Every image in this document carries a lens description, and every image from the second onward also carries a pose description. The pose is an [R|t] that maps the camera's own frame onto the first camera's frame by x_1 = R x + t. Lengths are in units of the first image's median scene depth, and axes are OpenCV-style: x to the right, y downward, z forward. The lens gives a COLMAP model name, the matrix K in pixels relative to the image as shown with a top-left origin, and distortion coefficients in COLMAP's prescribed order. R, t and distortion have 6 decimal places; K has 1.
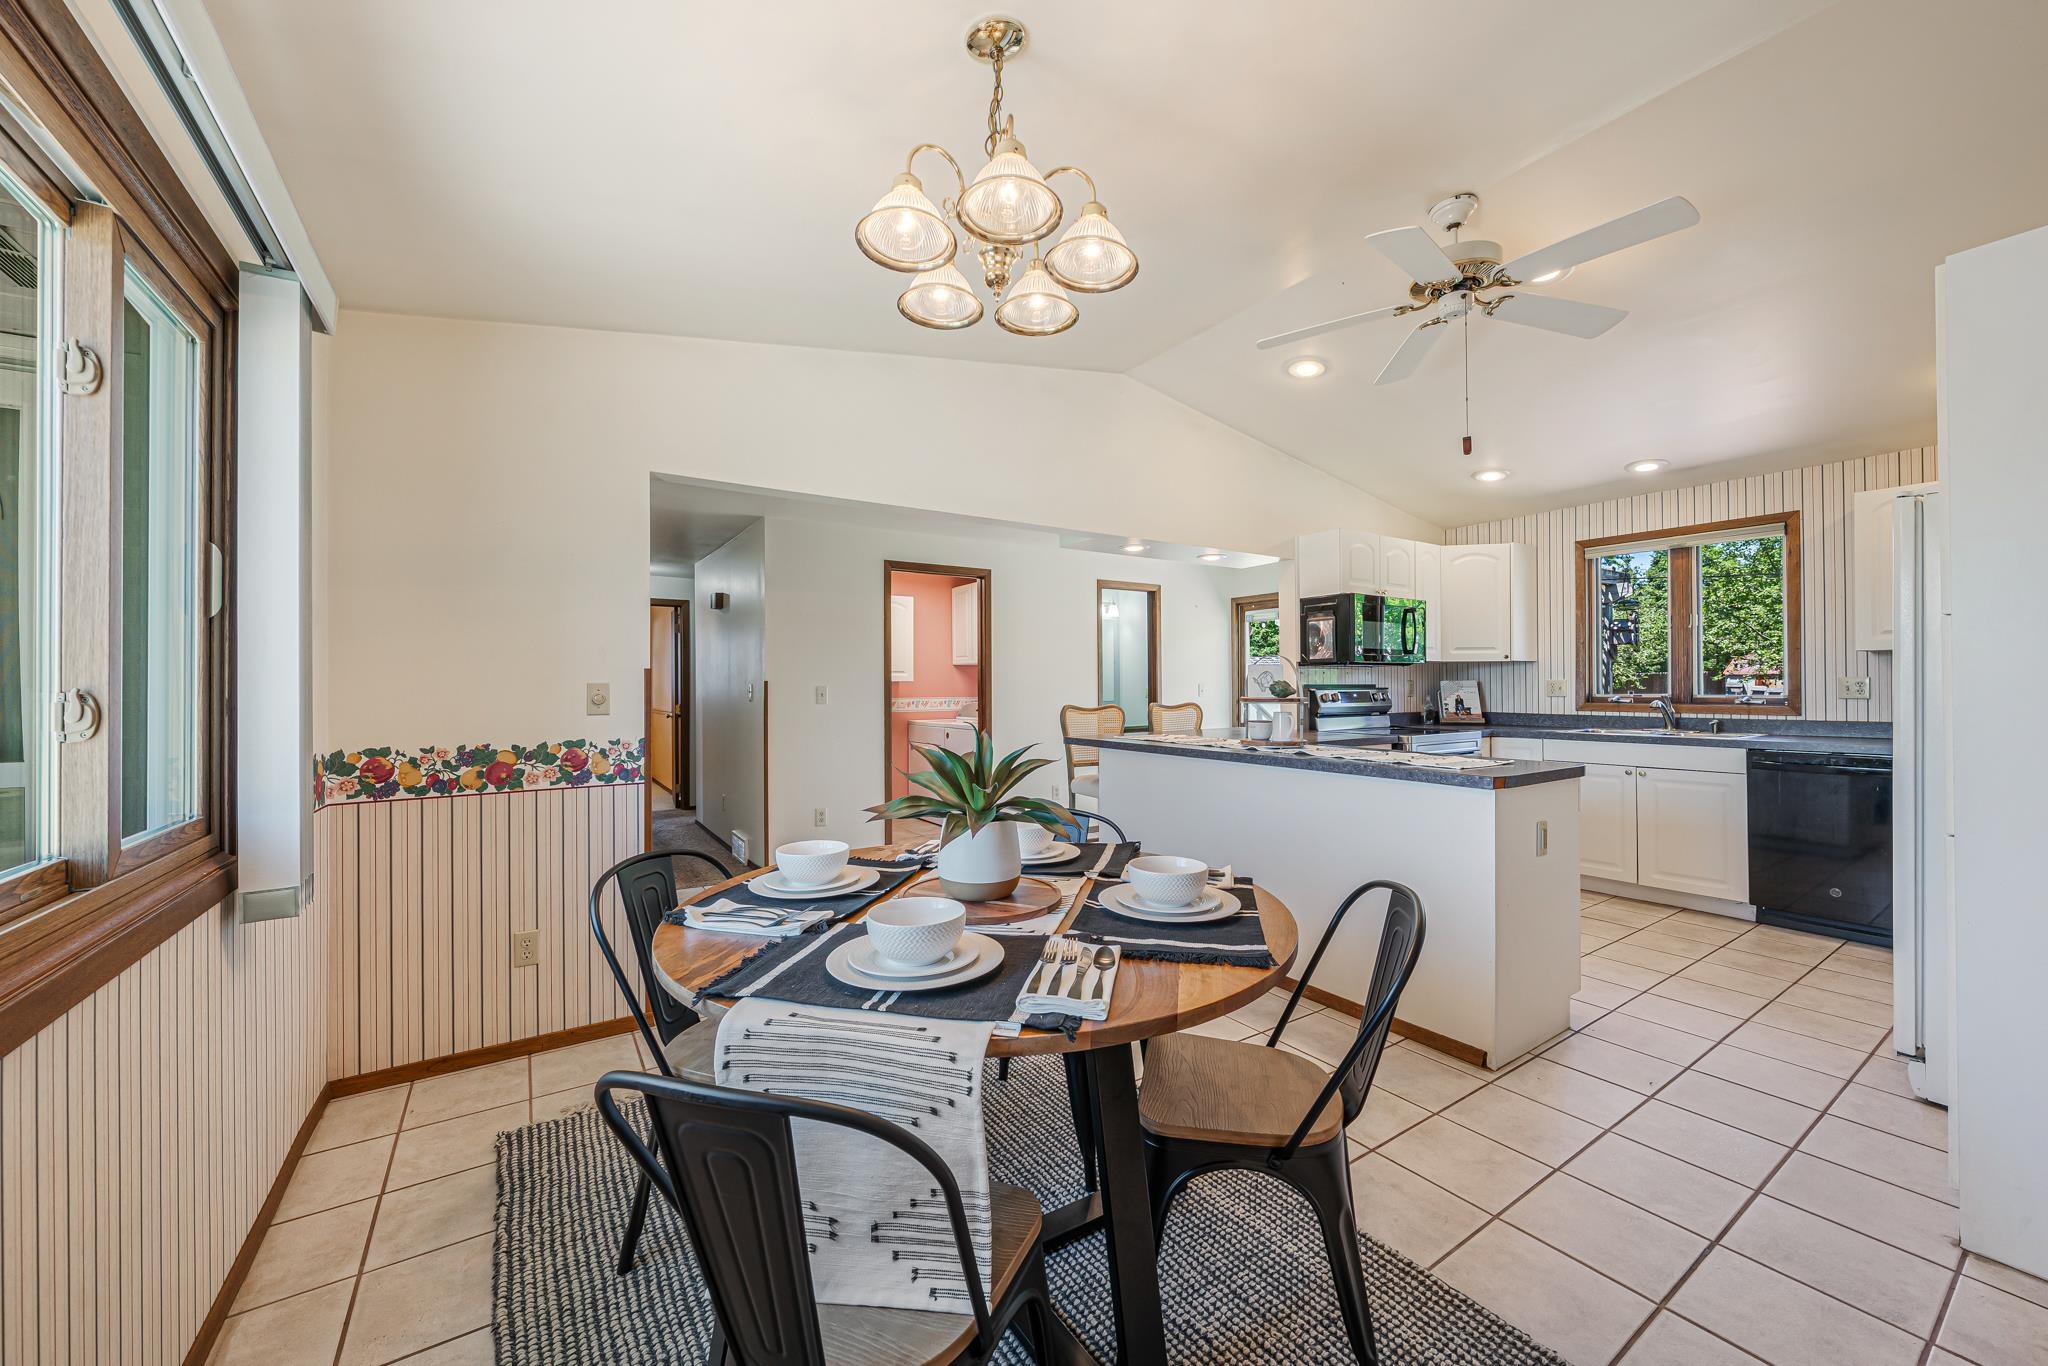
lens RADIAL K [[769.1, 0, 1029.0], [0, 769.1, 679.6], [0, 0, 1]] dist [-0.001765, -0.000221]
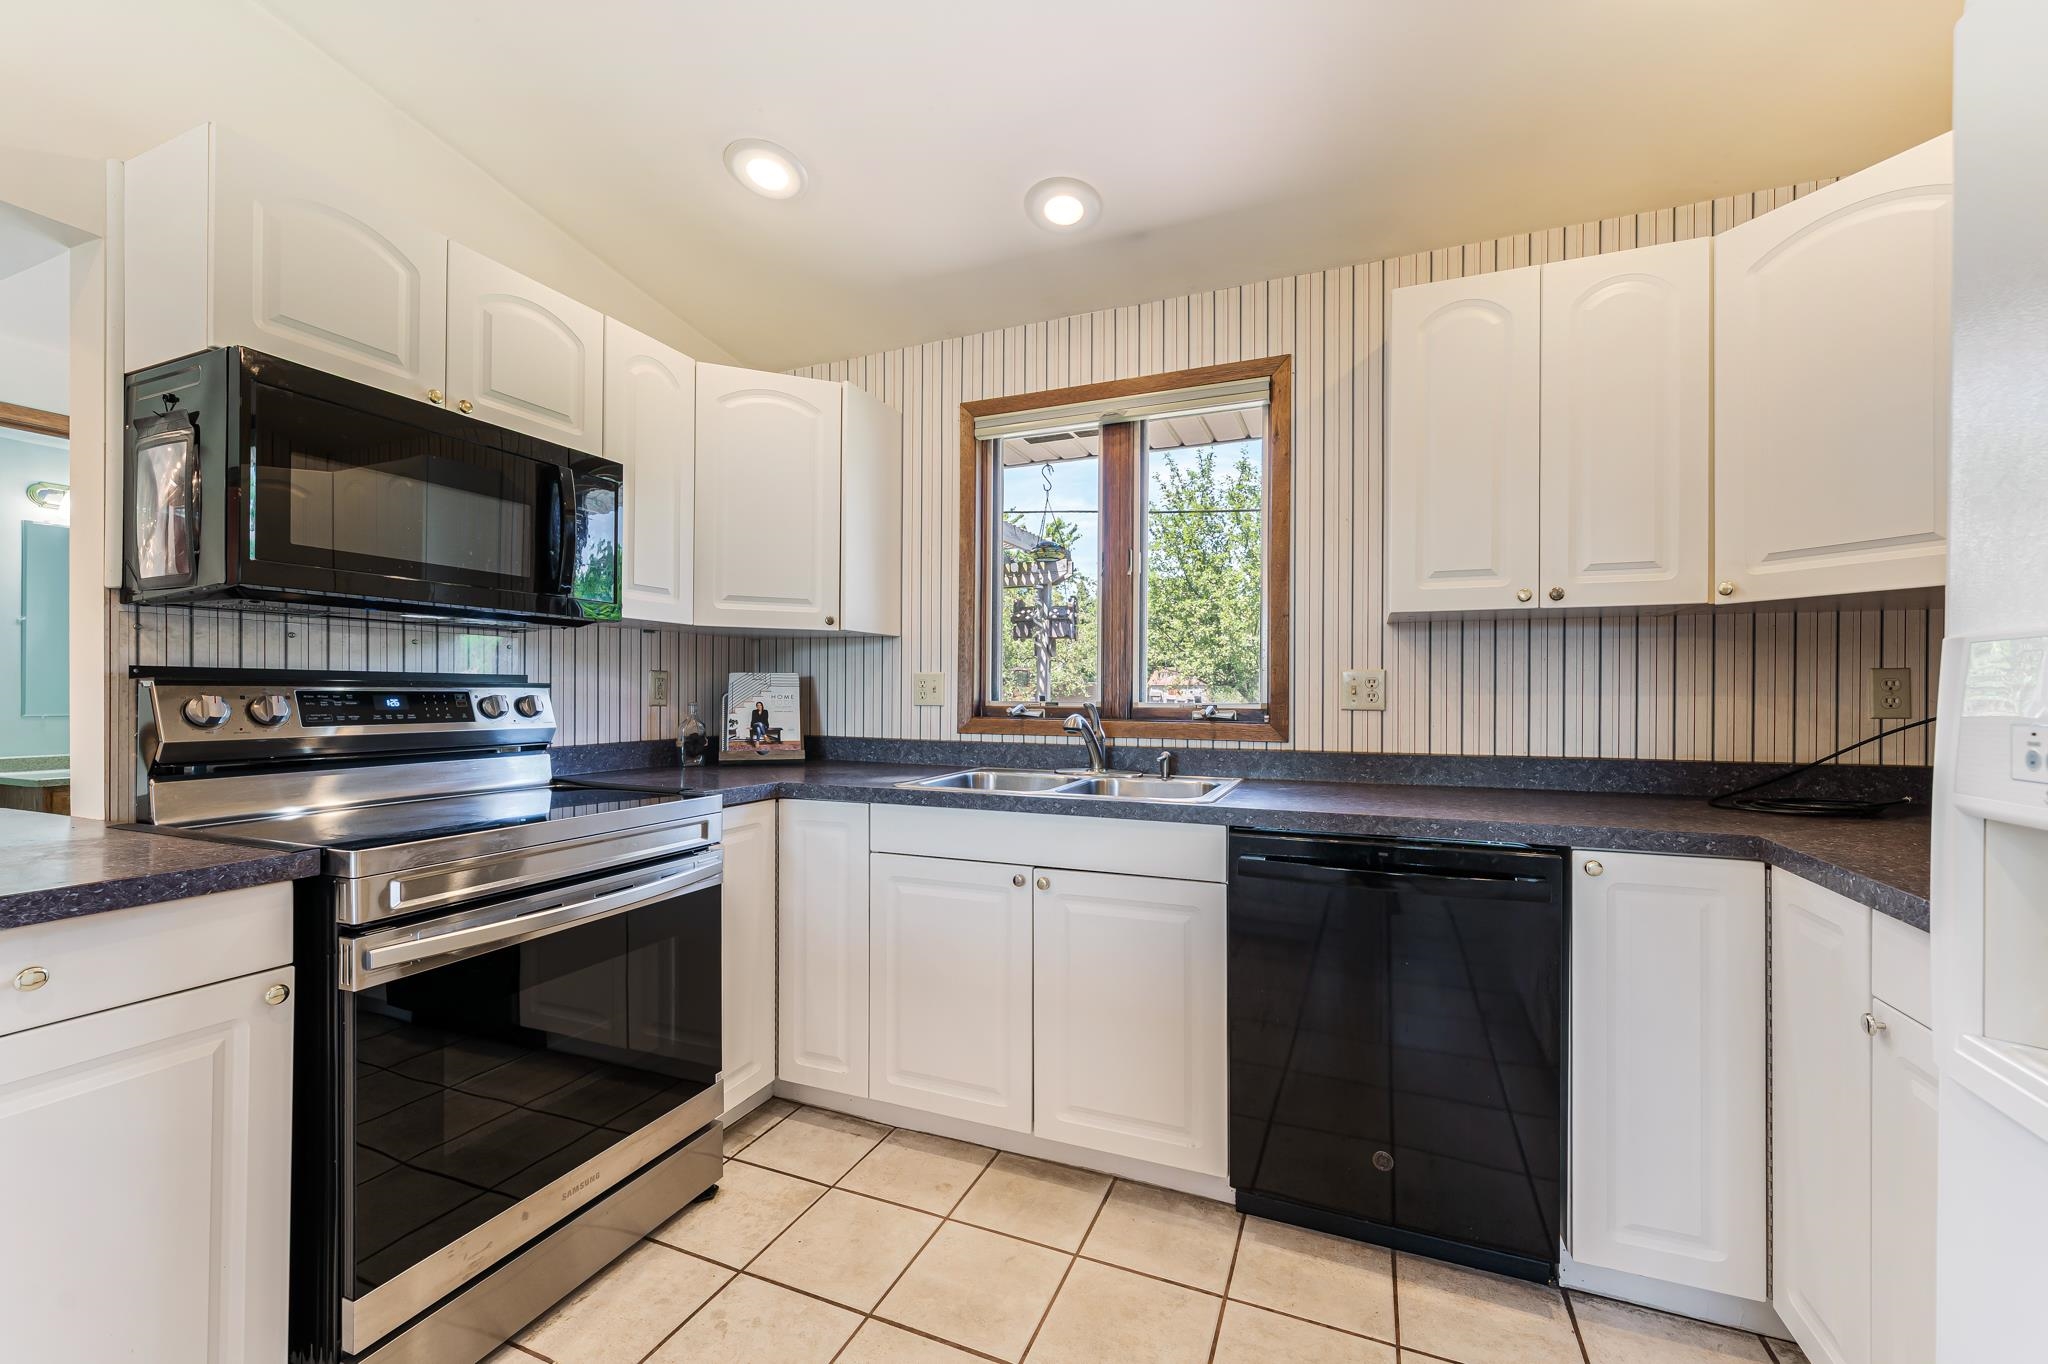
lens RADIAL K [[812.4, 0, 1030.4], [0, 812.4, 693.7], [0, 0, 1]] dist [-0.001084, -0.000109]
pose [[0.828745, 0.007341, 0.559579, 0.473444], [-0.012188, 0.999914, 0.004934, 0.011420], [-0.559494, -0.010910, 0.828762, 0.552767]]
